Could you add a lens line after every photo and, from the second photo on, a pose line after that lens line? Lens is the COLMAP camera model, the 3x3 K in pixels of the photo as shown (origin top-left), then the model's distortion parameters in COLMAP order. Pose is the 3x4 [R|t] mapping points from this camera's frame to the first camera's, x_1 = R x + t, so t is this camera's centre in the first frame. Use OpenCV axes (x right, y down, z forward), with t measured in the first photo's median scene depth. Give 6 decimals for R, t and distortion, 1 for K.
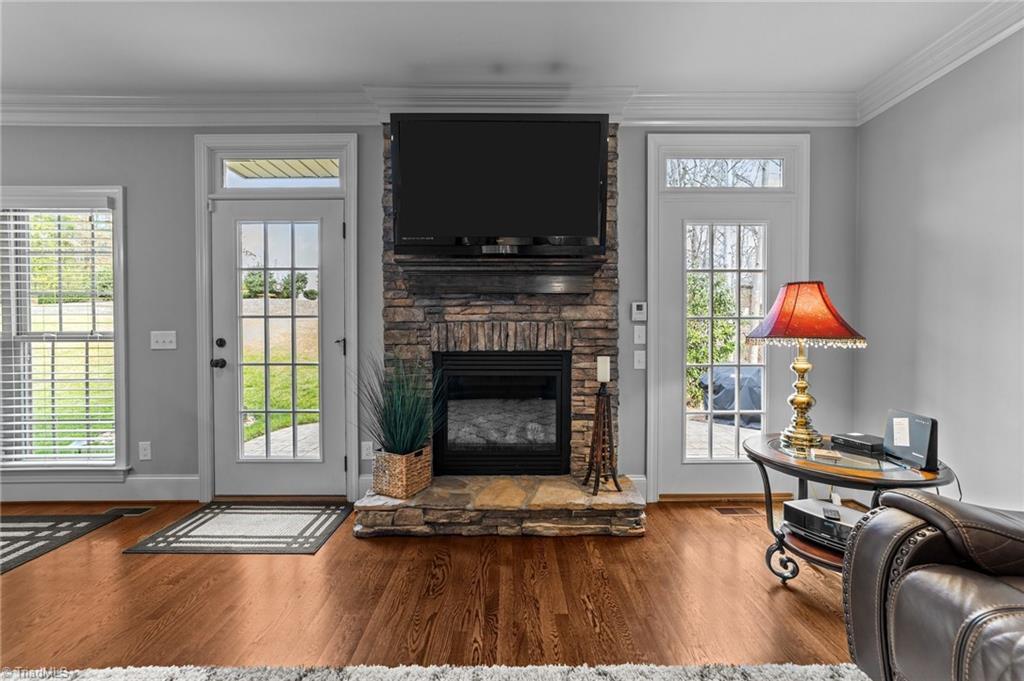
lens RADIAL K [[397.4, 0, 509.7], [0, 397.4, 338.2], [0, 0, 1]] dist [-0.005865, 0.007797]
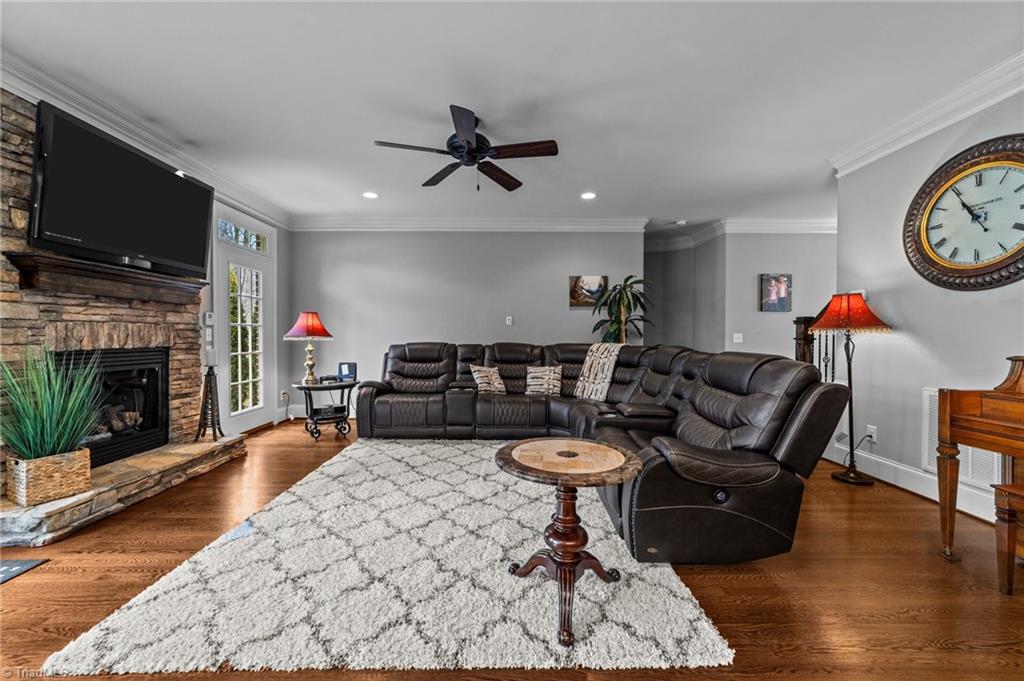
lens RADIAL K [[397.4, 0, 509.7], [0, 397.4, 338.2], [0, 0, 1]] dist [-0.005865, 0.007797]
pose [[-0.010303, -0.006489, 0.999926, -1.160109], [0.003790, 0.999972, 0.006529, -0.000677], [-0.999940, 0.003857, -0.010278, -0.091386]]
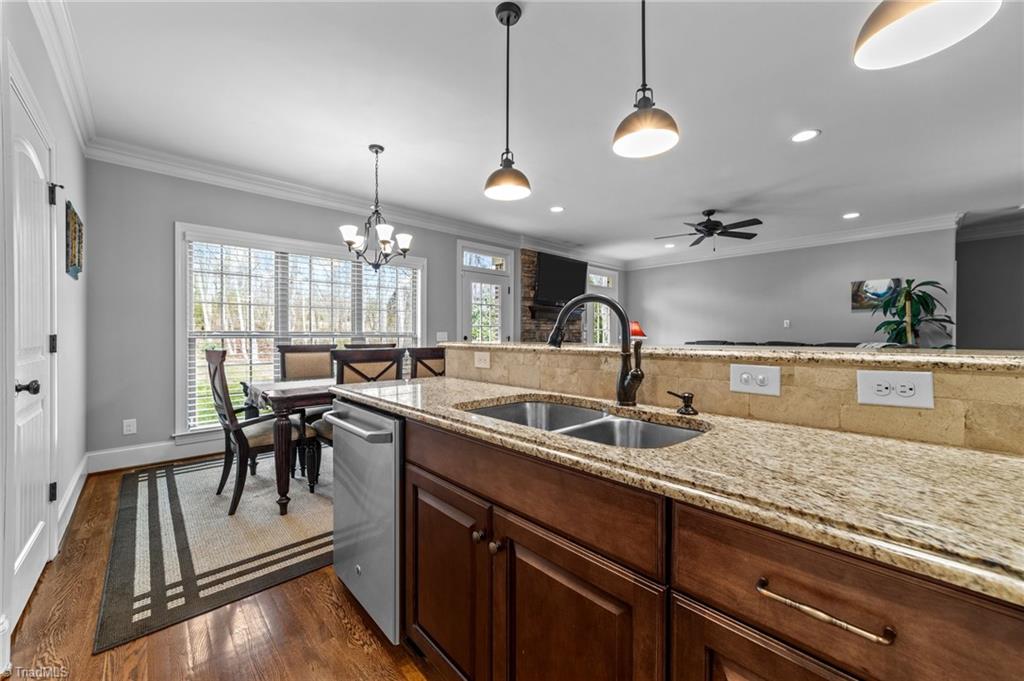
lens RADIAL K [[397.4, 0, 509.7], [0, 397.4, 338.2], [0, 0, 1]] dist [-0.005865, 0.007797]
pose [[0.728324, -0.001547, 0.685231, -2.051826], [0.000654, 0.999999, 0.001562, 0.008381], [-0.685232, -0.000689, 0.728324, -0.719811]]
